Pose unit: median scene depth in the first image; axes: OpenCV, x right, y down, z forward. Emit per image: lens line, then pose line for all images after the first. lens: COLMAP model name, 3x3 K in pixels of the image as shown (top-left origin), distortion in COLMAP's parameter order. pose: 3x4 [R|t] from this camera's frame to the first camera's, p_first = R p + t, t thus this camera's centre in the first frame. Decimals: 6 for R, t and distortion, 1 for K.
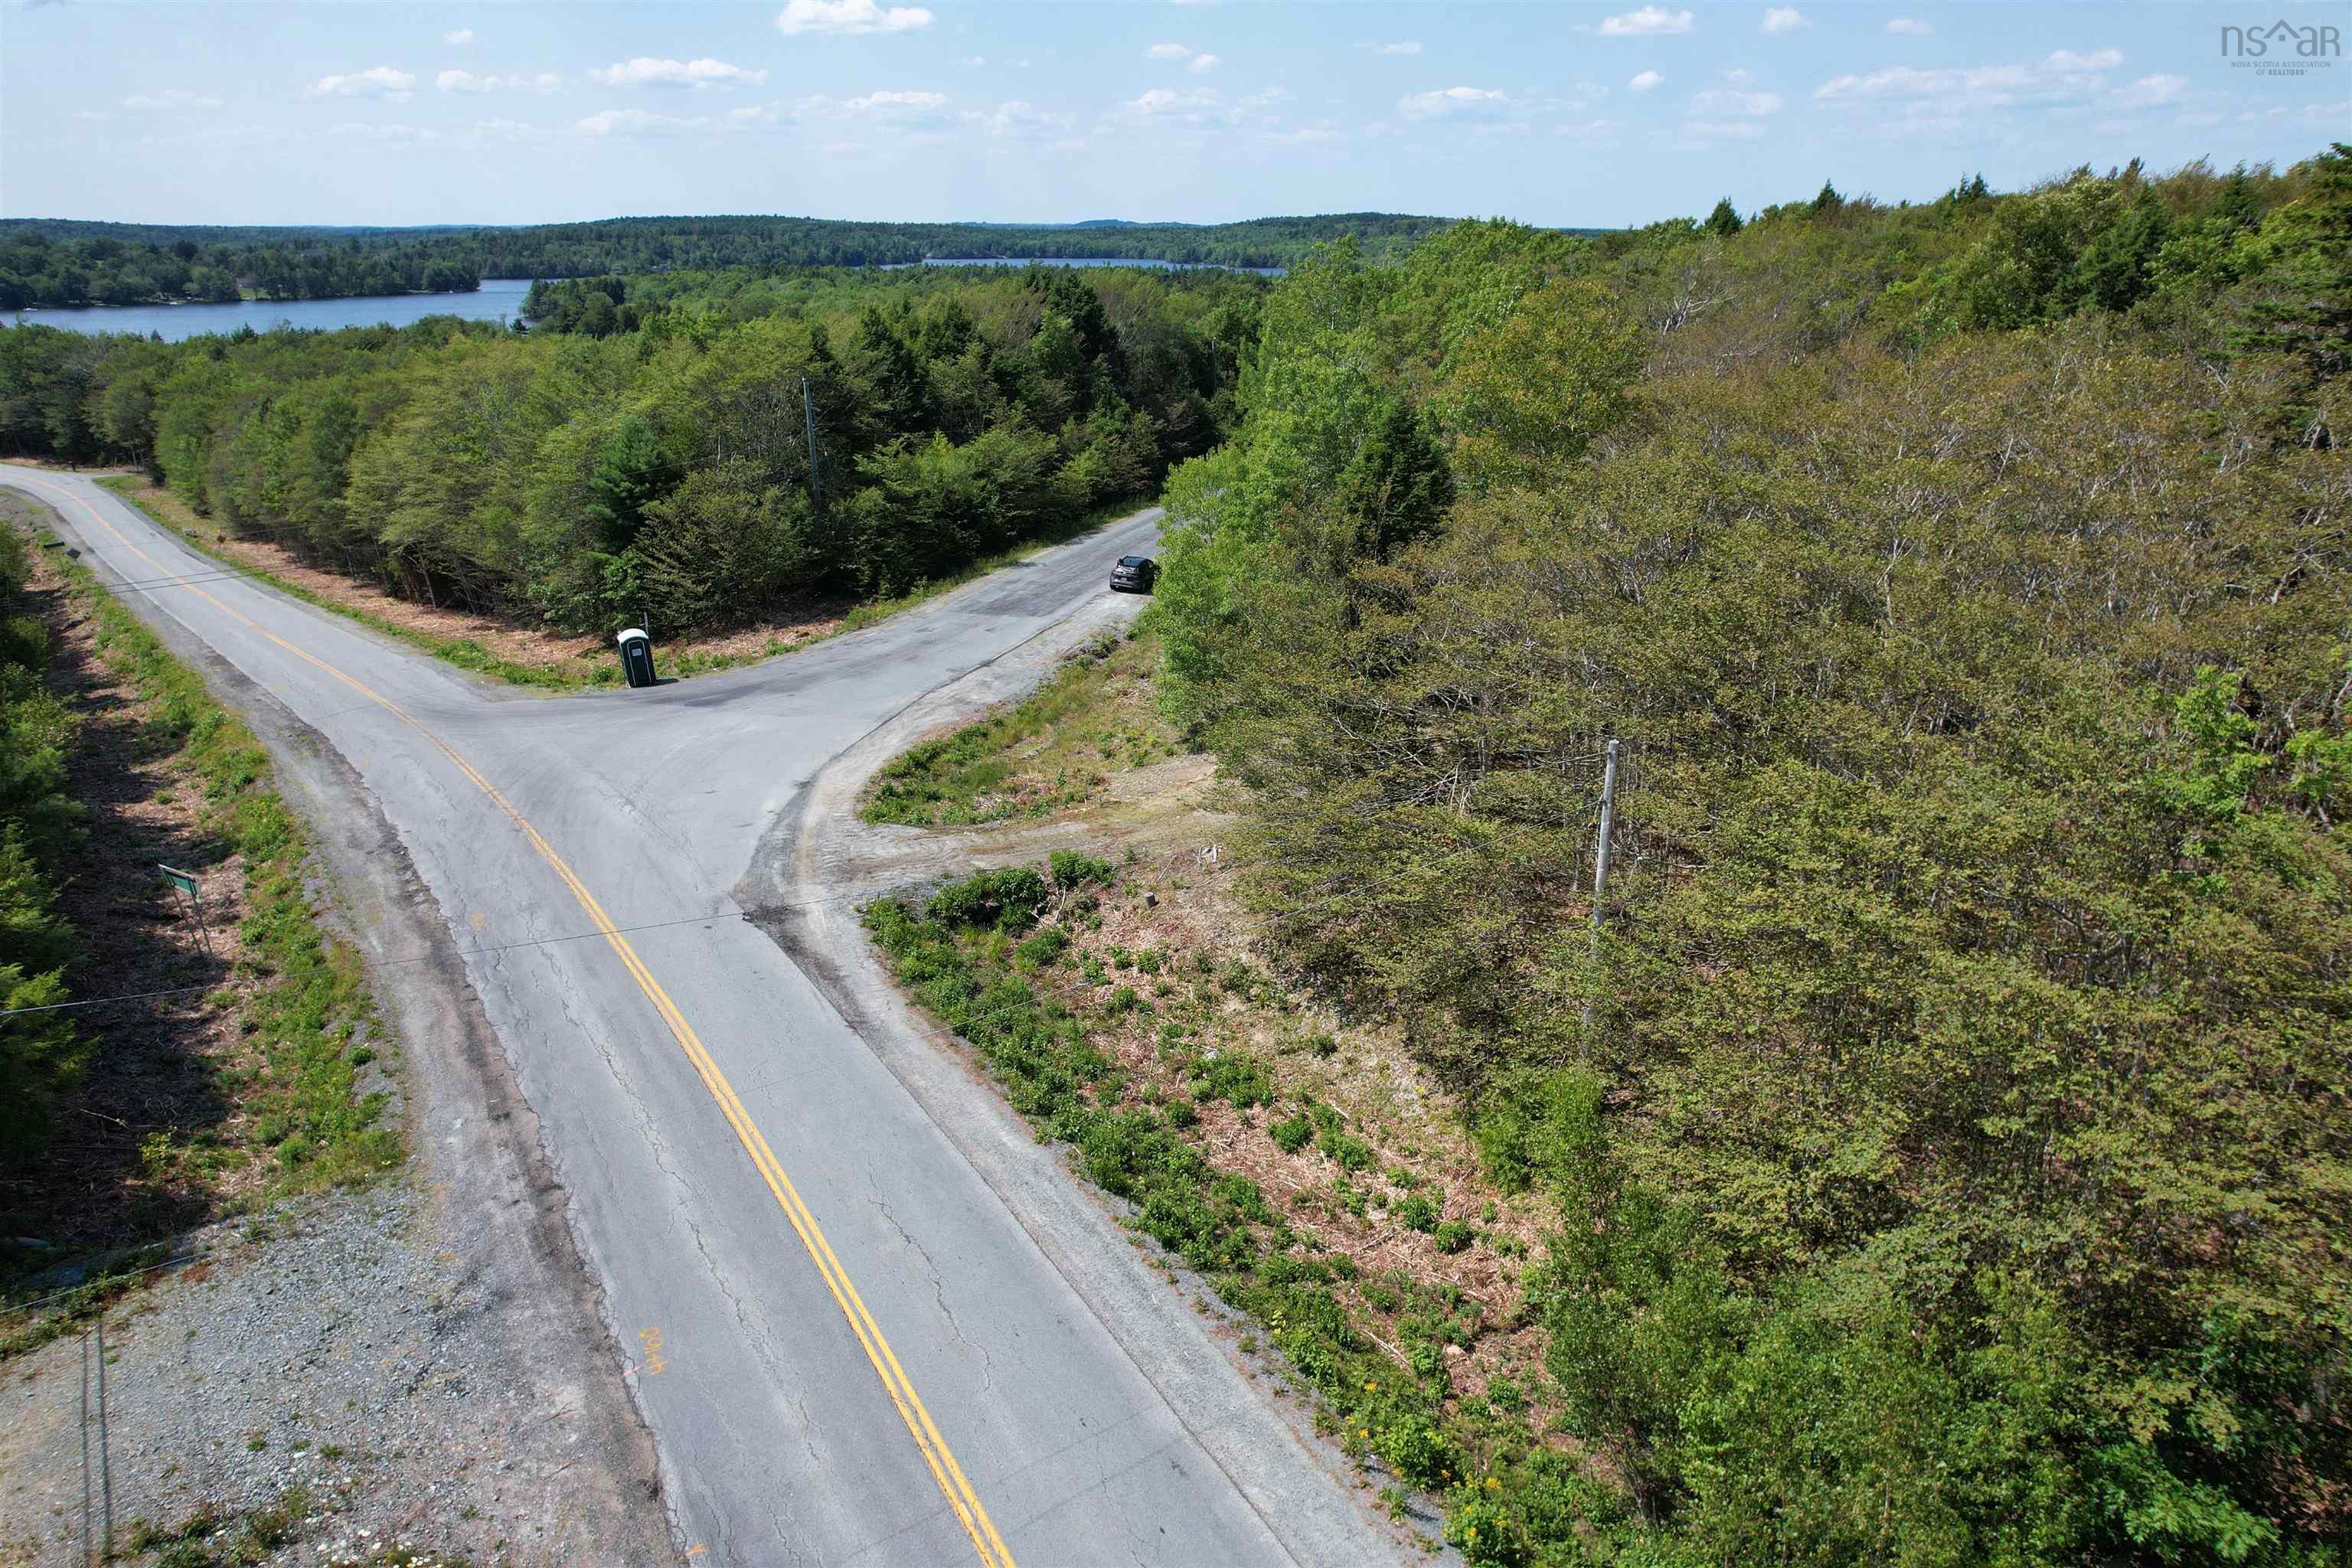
lens RADIAL K [[1510.9, 0, 1168.9], [0, 1510.9, 788.2], [0, 0, 1]] dist [-0.062659, 0.055157]
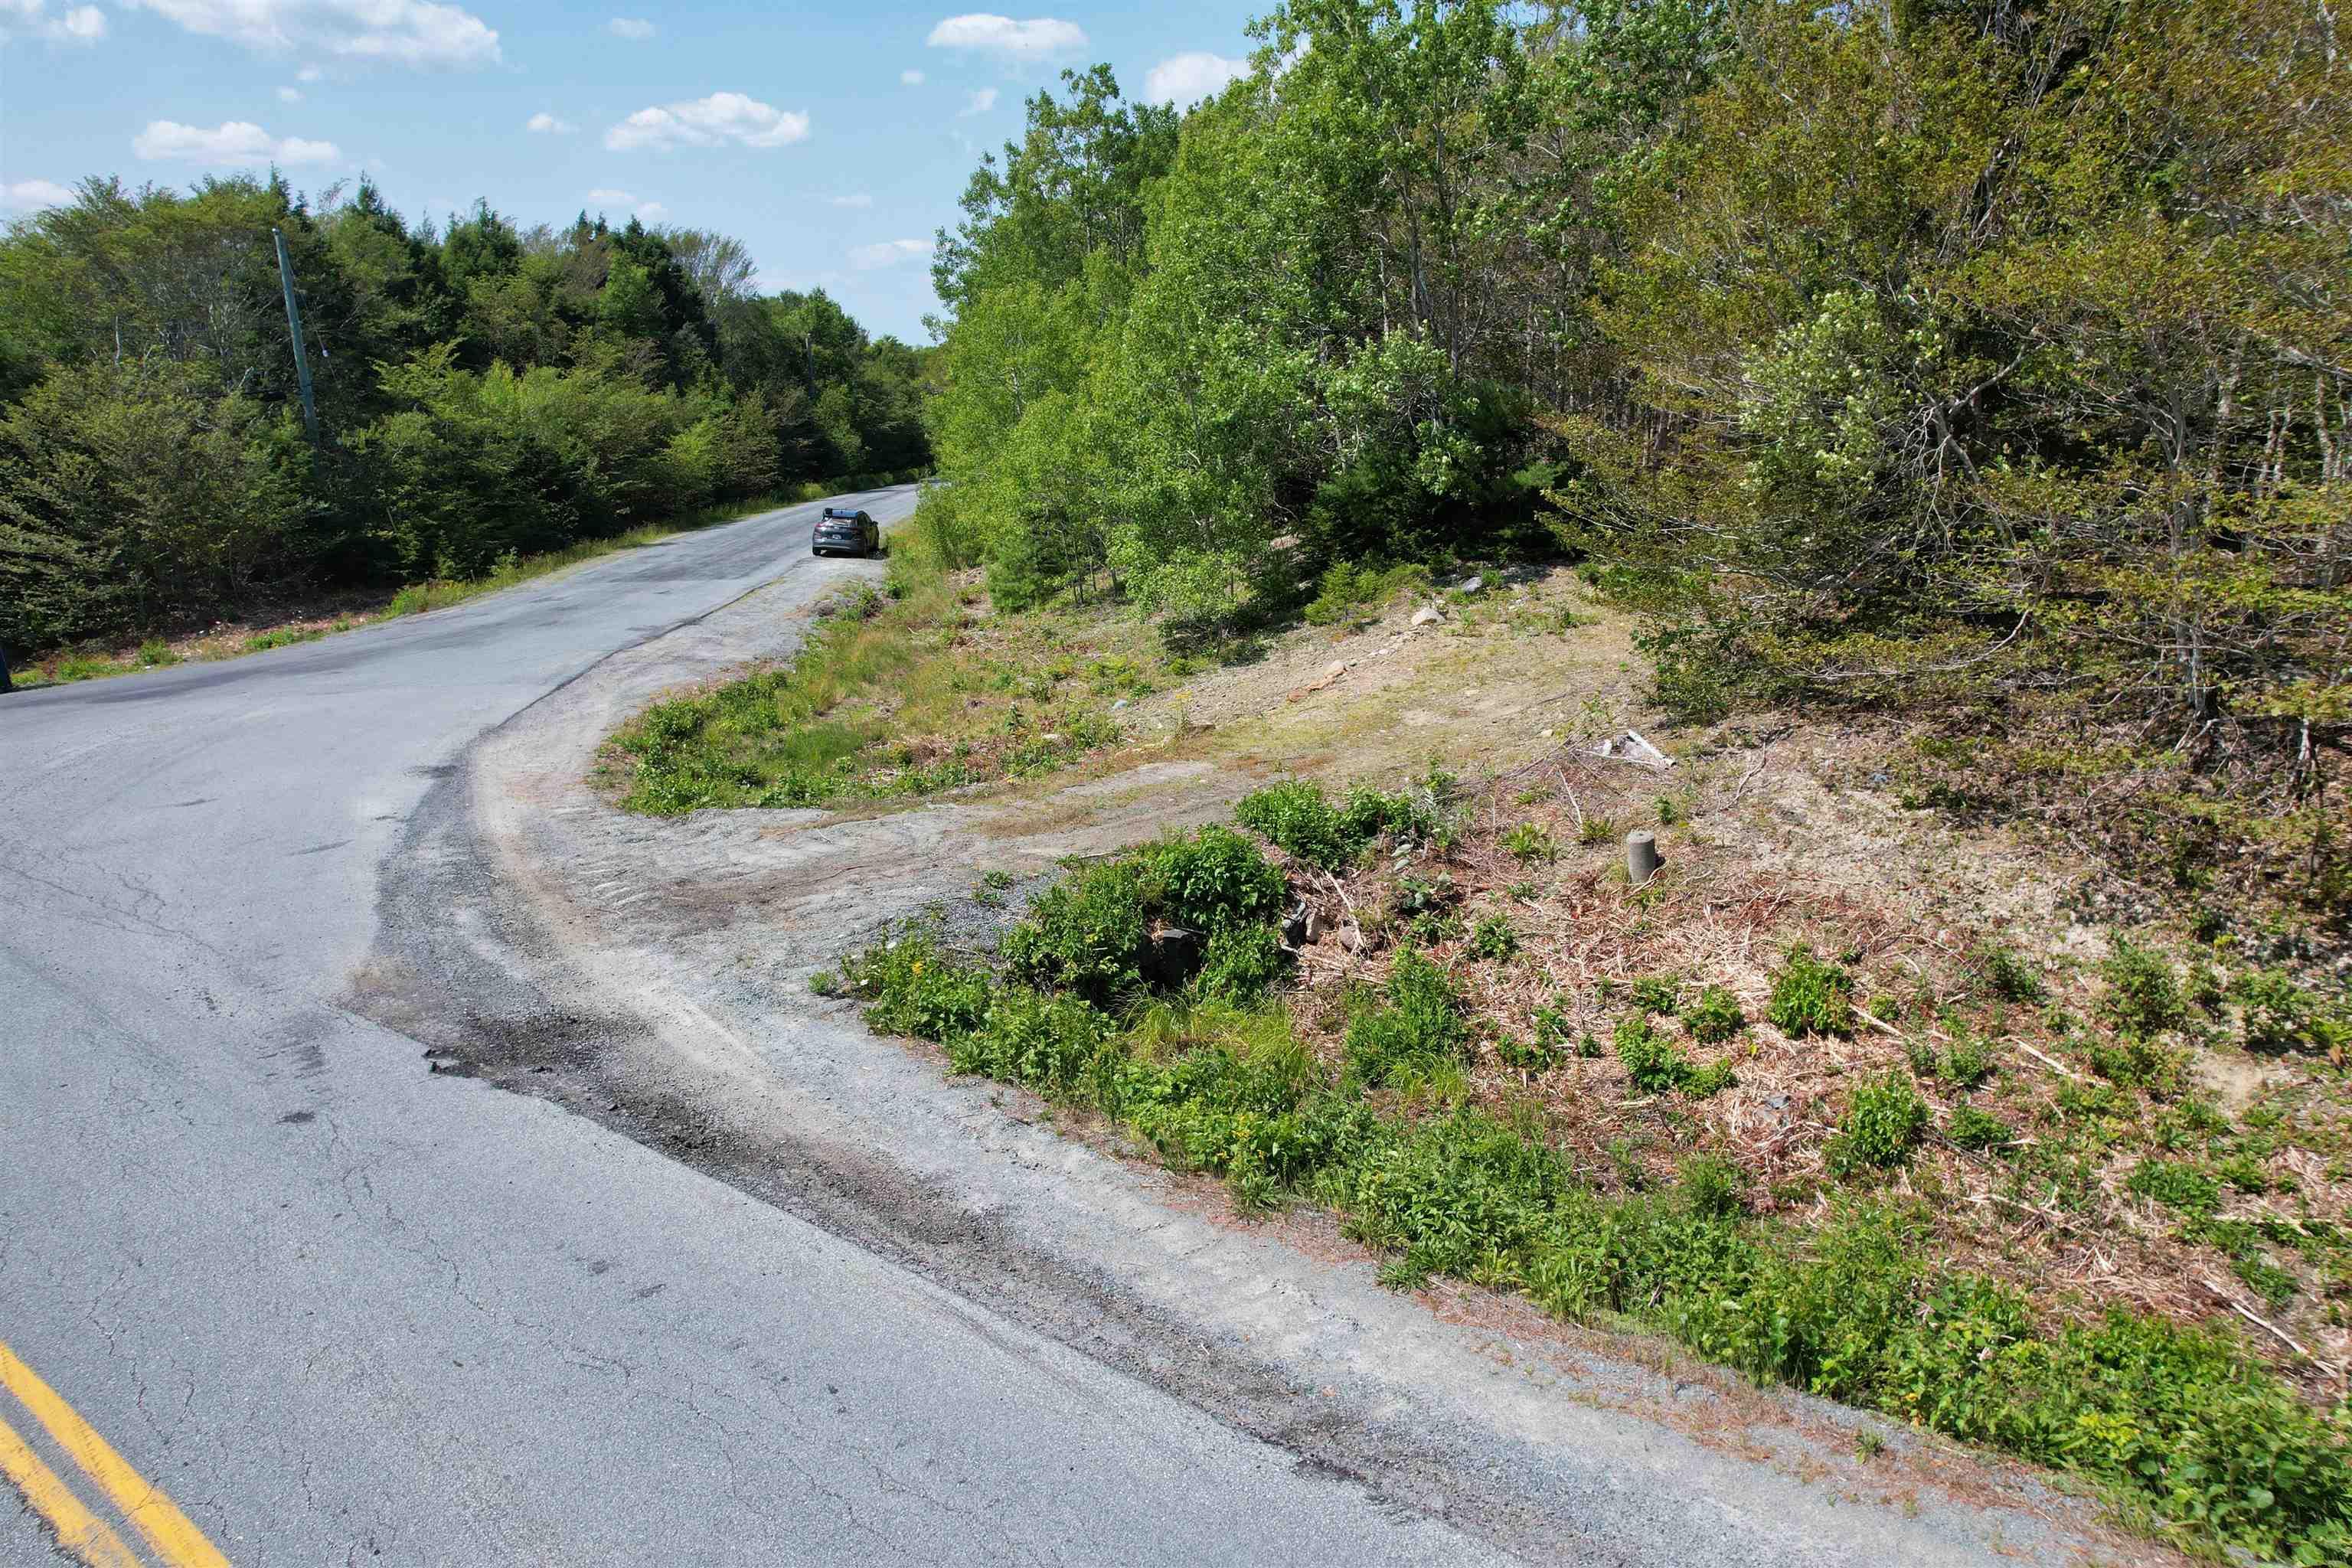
lens RADIAL K [[1510.9, 0, 1184.3], [0, 1510.9, 781.1], [0, 0, 1]] dist [-0.062659, 0.055157]
pose [[0.938681, -0.087815, 0.333415, -0.195018], [0.118184, 0.990387, -0.071879, 0.057251], [-0.323898, 0.106876, 0.940036, 0.562692]]
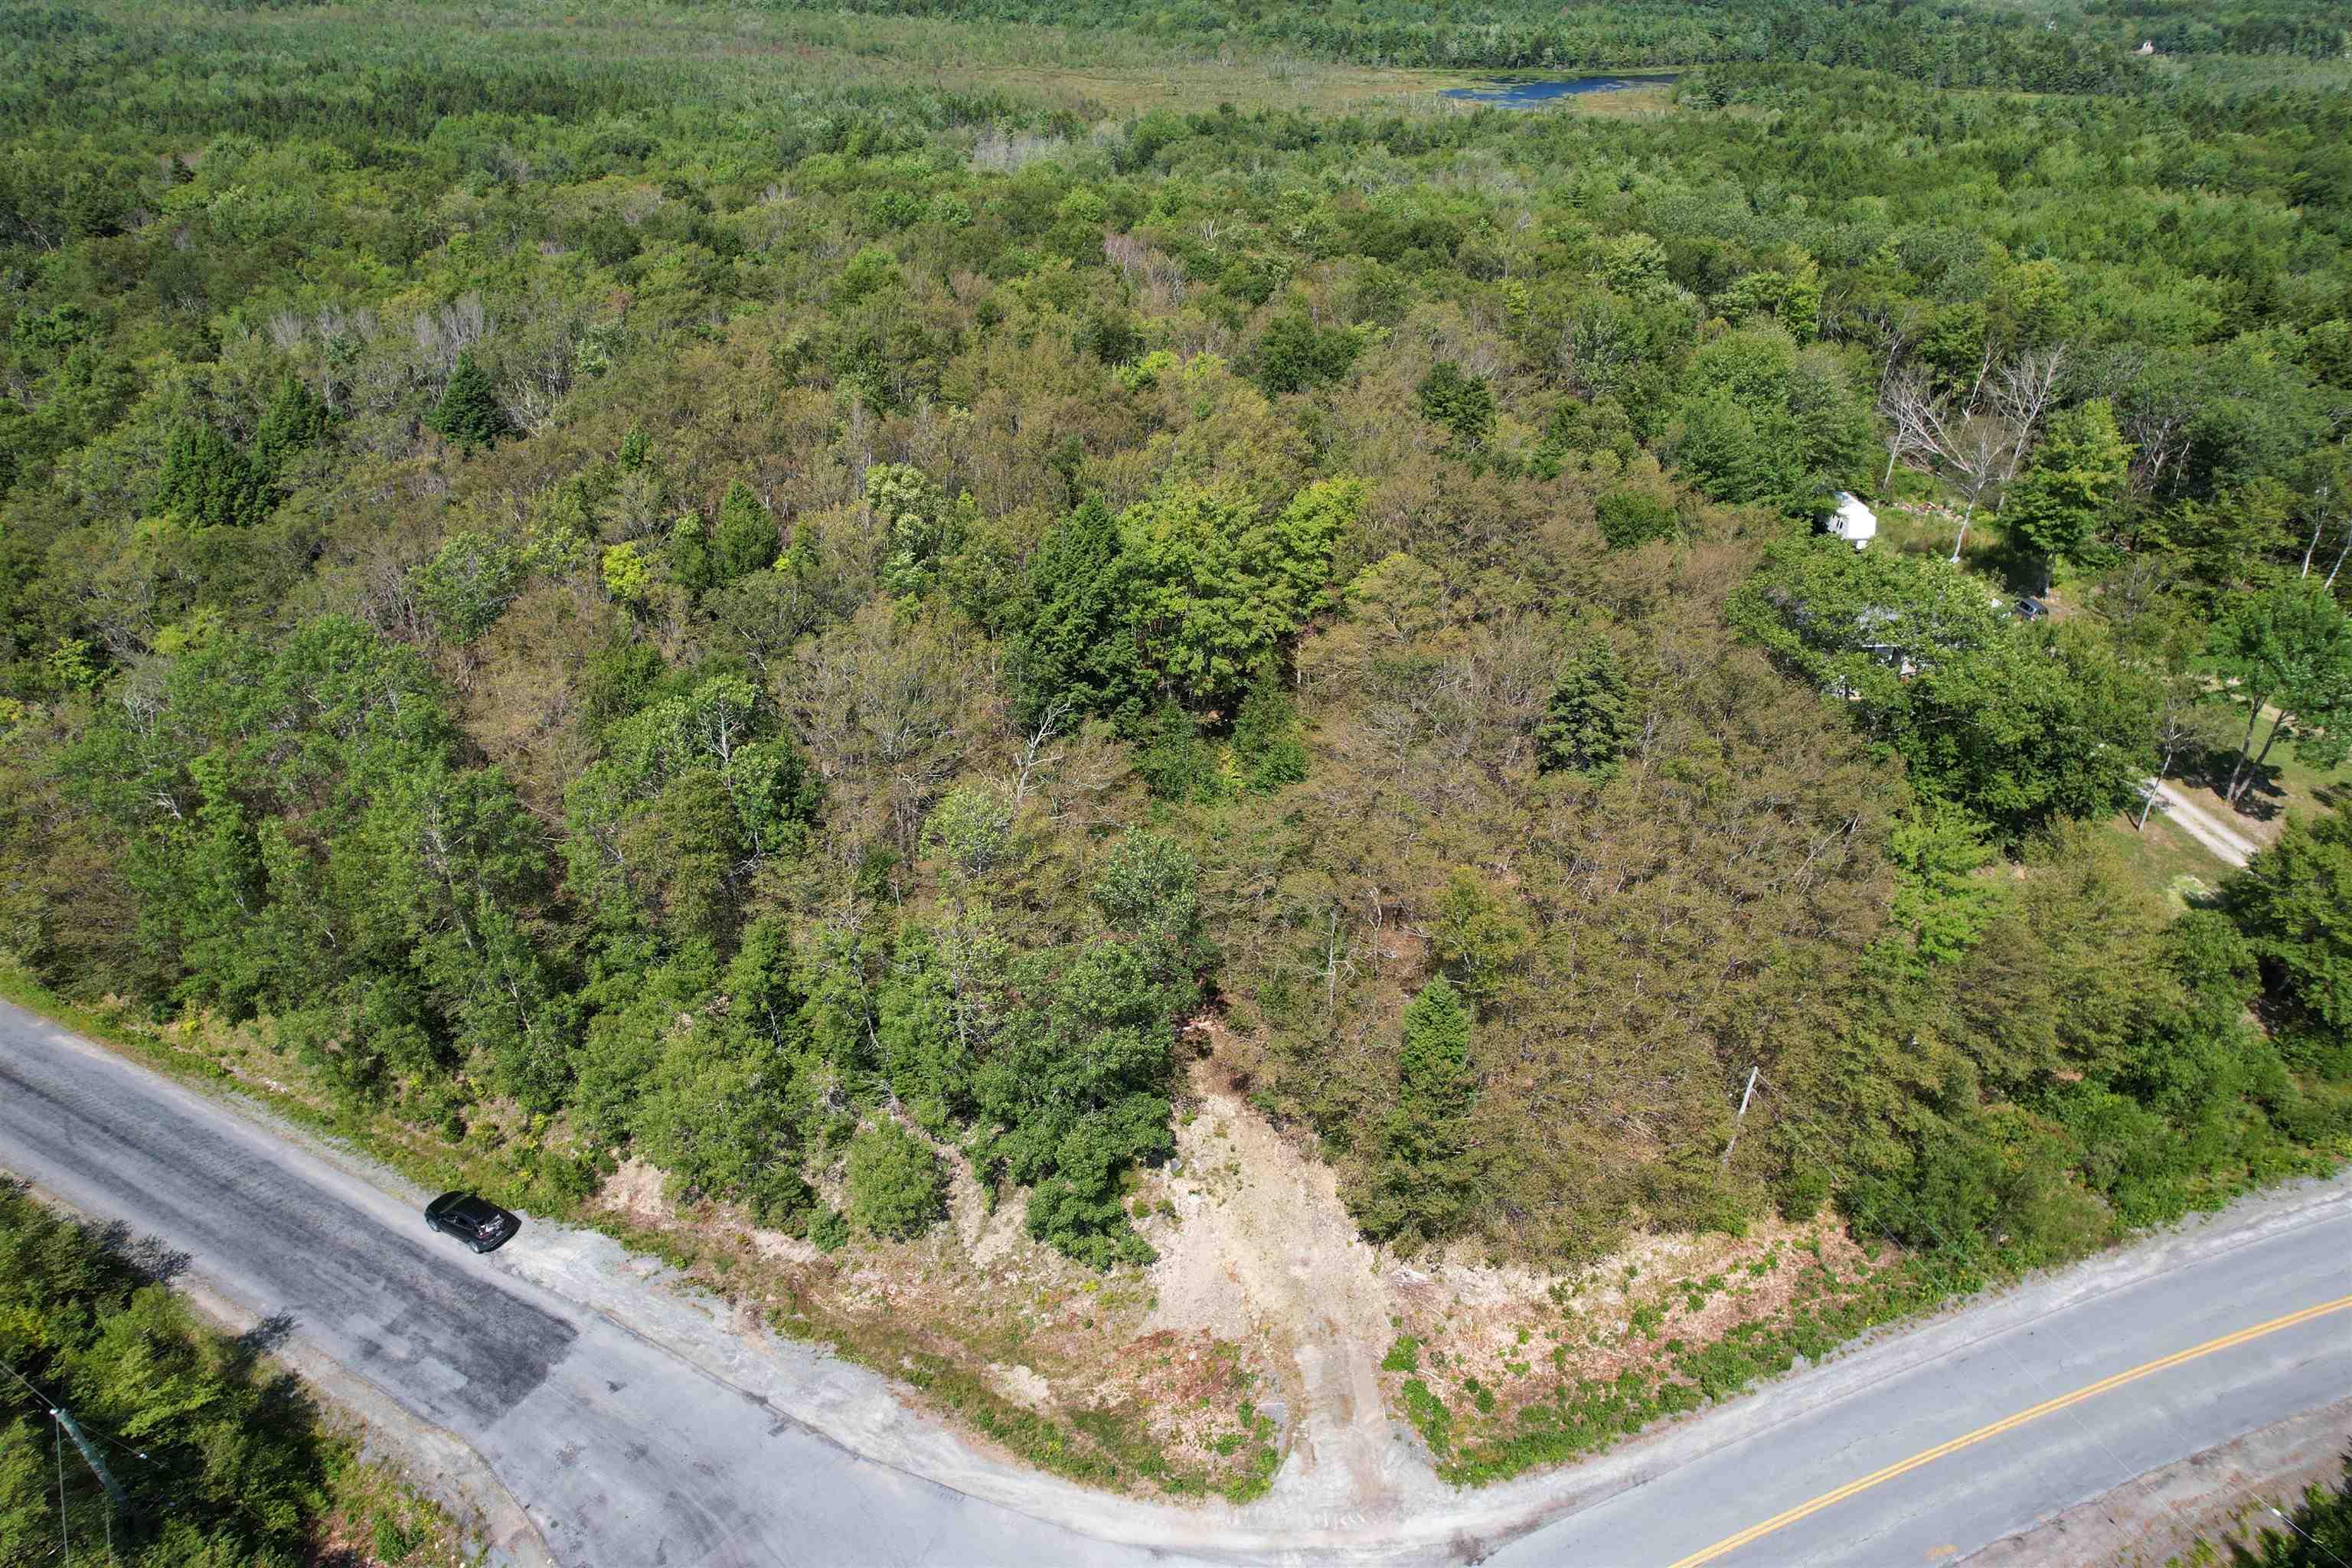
lens RADIAL K [[1510.9, 0, 1197.5], [0, 1510.9, 779.6], [0, 0, 1]] dist [-0.062659, 0.055157]
pose [[0.152270, -0.504061, 0.850139, -0.902798], [0.333724, 0.835872, 0.435828, -0.961127], [-0.930292, 0.217348, 0.295495, 0.552899]]
